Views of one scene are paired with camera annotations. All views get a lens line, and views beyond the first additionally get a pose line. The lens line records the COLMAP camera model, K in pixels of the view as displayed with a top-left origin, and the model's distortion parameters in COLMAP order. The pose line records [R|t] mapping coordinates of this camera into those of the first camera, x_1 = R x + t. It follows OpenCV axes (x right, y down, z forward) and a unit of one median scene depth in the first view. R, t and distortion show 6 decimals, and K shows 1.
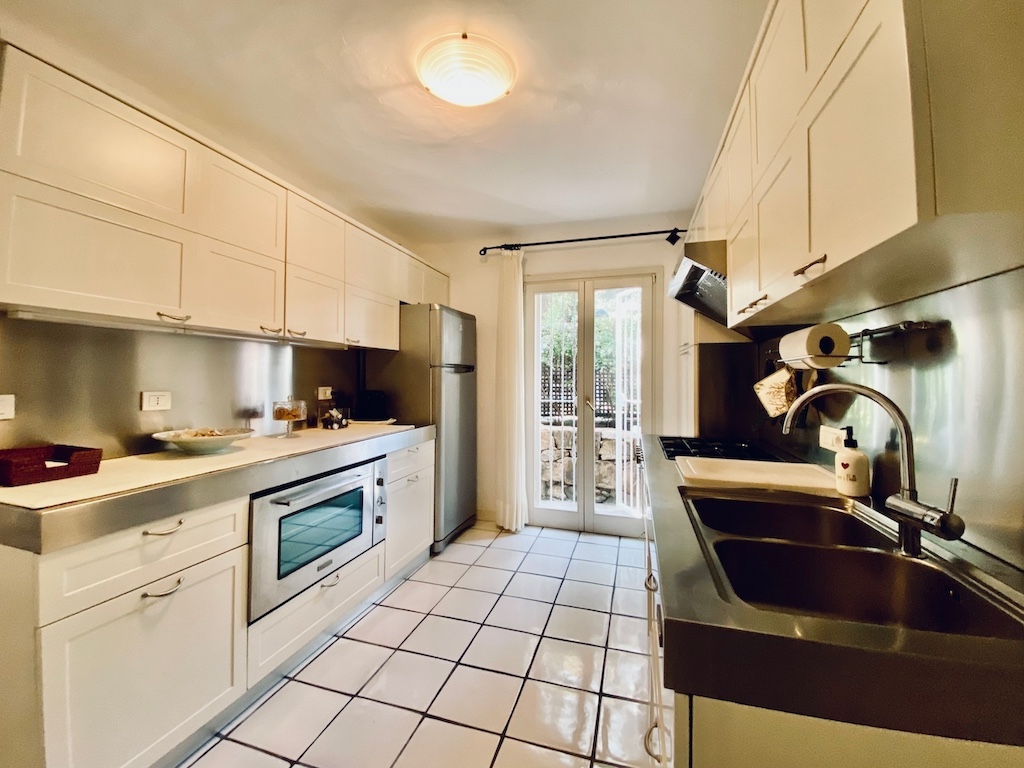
lens RADIAL K [[397.4, 0, 507.8], [0, 397.4, 375.6], [0, 0, 1]] dist [-0.023837, -0.003104]
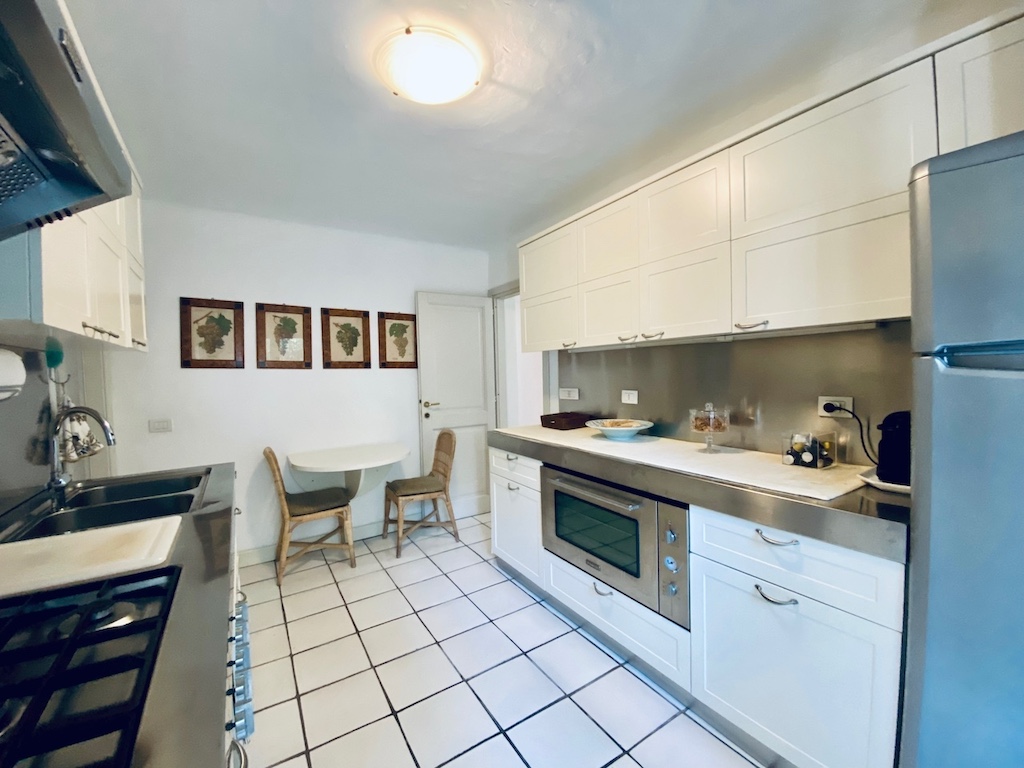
lens RADIAL K [[397.4, 0, 512.2], [0, 397.4, 382.4], [0, 0, 1]] dist [-0.023837, -0.003104]
pose [[-0.637410, 0.014480, -0.770389, 0.278290], [0.017548, 0.999837, 0.004273, -0.004708], [0.770325, -0.010795, -0.637560, 0.897590]]
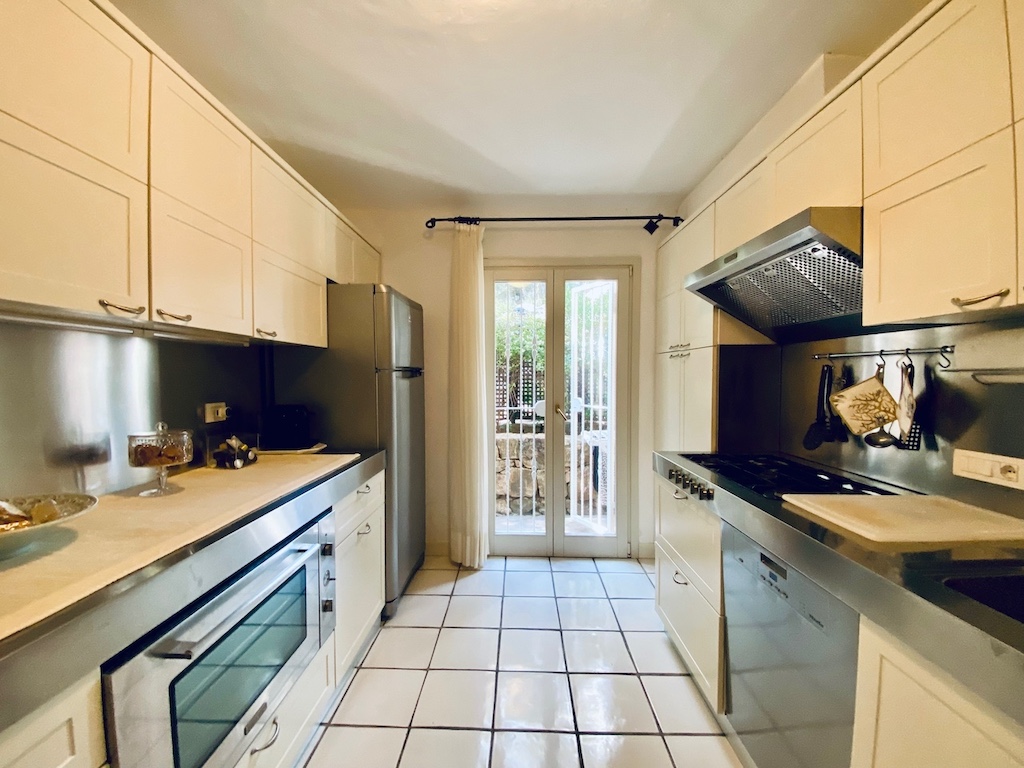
lens RADIAL K [[397.4, 0, 511.8], [0, 397.4, 386.3], [0, 0, 1]] dist [-0.023837, -0.003104]
pose [[0.961756, -0.013232, 0.273590, -0.151150], [0.003796, 0.999380, 0.034989, -0.017146], [-0.273883, -0.032613, 0.961210, 0.220540]]
